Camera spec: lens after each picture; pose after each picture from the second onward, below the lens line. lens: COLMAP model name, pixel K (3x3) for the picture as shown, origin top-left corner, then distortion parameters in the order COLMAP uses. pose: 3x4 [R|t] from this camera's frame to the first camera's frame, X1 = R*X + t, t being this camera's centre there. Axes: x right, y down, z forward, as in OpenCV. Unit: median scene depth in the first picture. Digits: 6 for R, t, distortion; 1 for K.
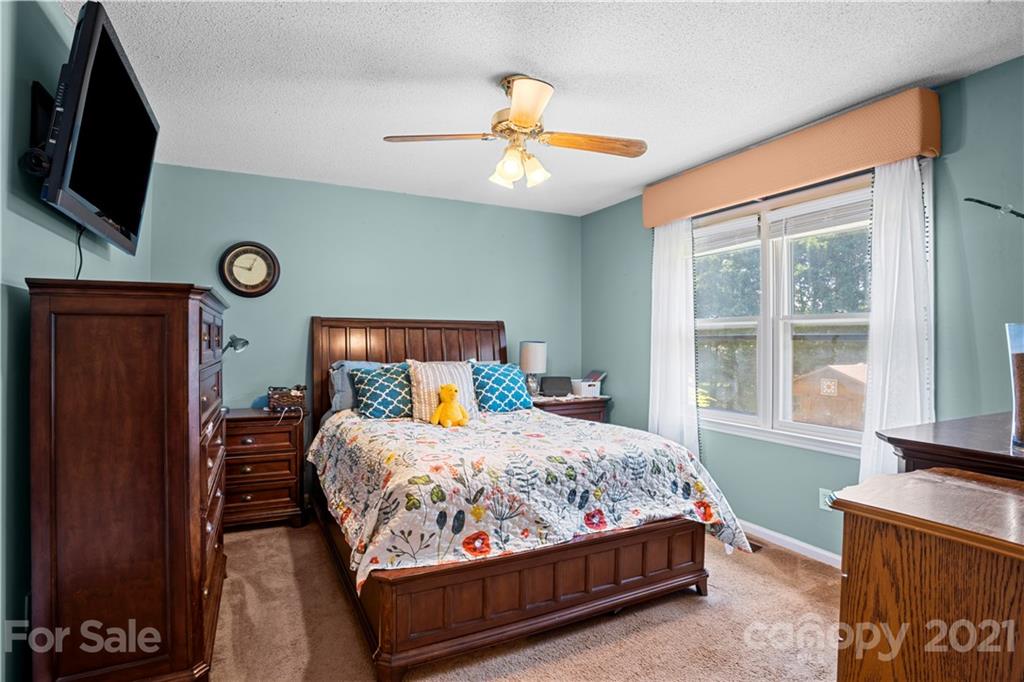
lens RADIAL K [[512.5, 0, 512.0], [0, 512.5, 341.0], [0, 0, 1]] dist [-0.055601, 0.000526]
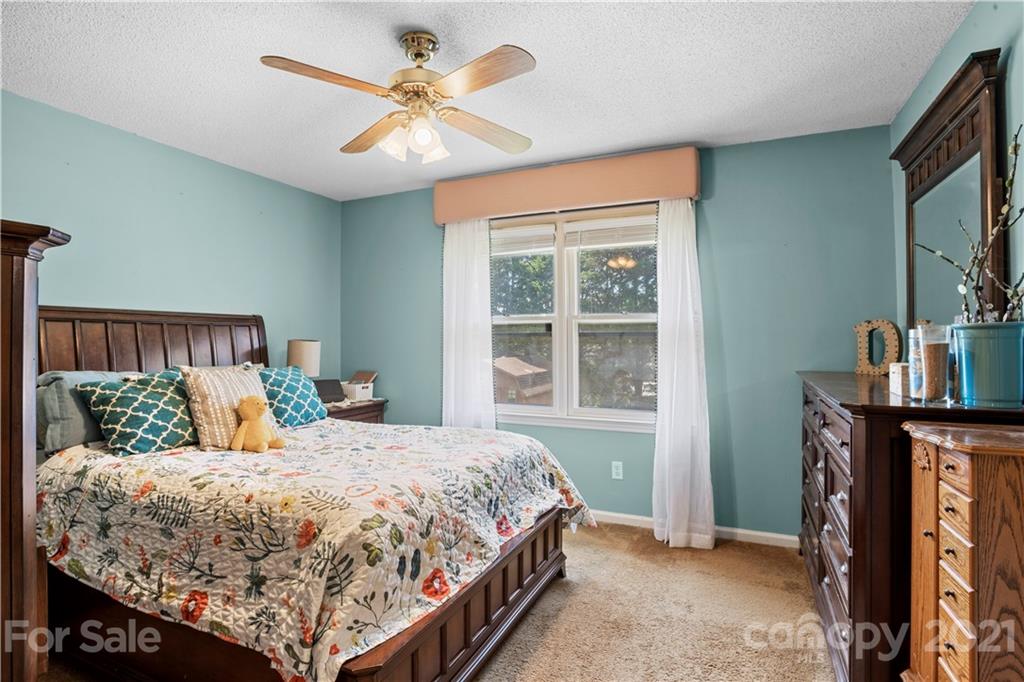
lens RADIAL K [[520.5, 0, 509.9], [0, 520.5, 330.2], [0, 0, 1]] dist [-0.044270, 0.000960]
pose [[0.786797, 0.004856, 0.617193, -0.375054], [0.004519, 0.999897, -0.013627, -0.001802], [-0.617195, 0.013511, 0.786694, 0.200692]]
